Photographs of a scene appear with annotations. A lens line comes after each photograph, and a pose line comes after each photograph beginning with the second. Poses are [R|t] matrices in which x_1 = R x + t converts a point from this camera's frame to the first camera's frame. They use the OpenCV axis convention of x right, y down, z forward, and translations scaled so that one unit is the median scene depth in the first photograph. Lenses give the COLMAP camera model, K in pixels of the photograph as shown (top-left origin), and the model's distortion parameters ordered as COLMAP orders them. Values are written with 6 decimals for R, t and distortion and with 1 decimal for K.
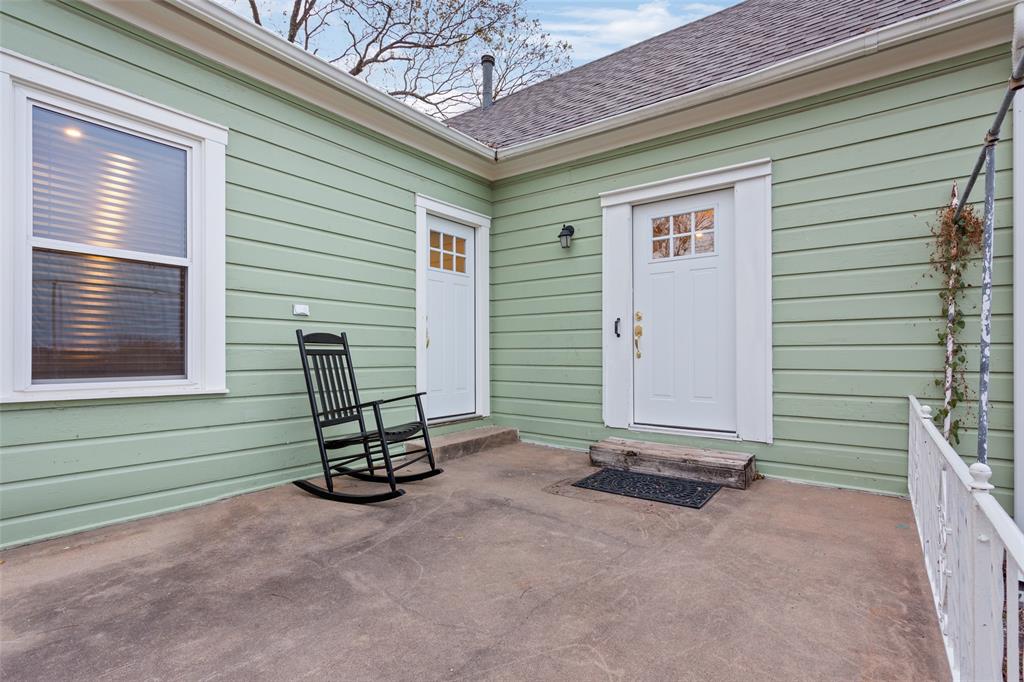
lens RADIAL K [[492.6, 0, 510.7], [0, 492.6, 348.5], [0, 0, 1]] dist [0.001459, -0.000808]
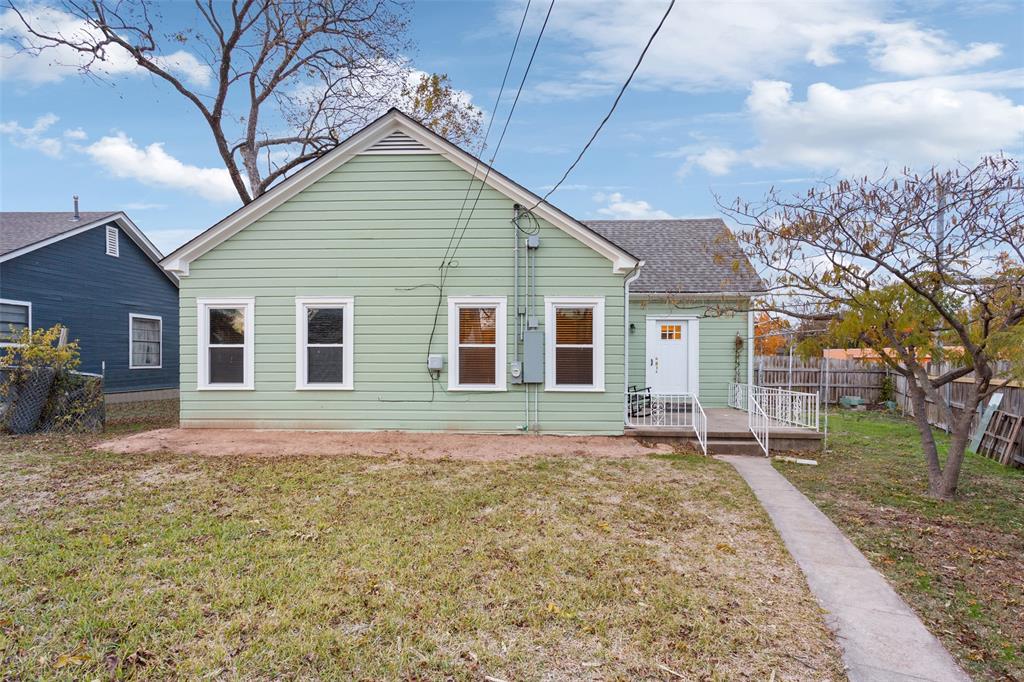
lens RADIAL K [[492.6, 0, 512.4], [0, 492.6, 341.6], [0, 0, 1]] dist [0.001459, -0.000808]
pose [[0.783696, 0.005024, 0.621125, -2.742357], [-0.013556, 0.999867, 0.009017, -0.219460], [-0.620997, -0.015486, 0.783660, -0.933251]]
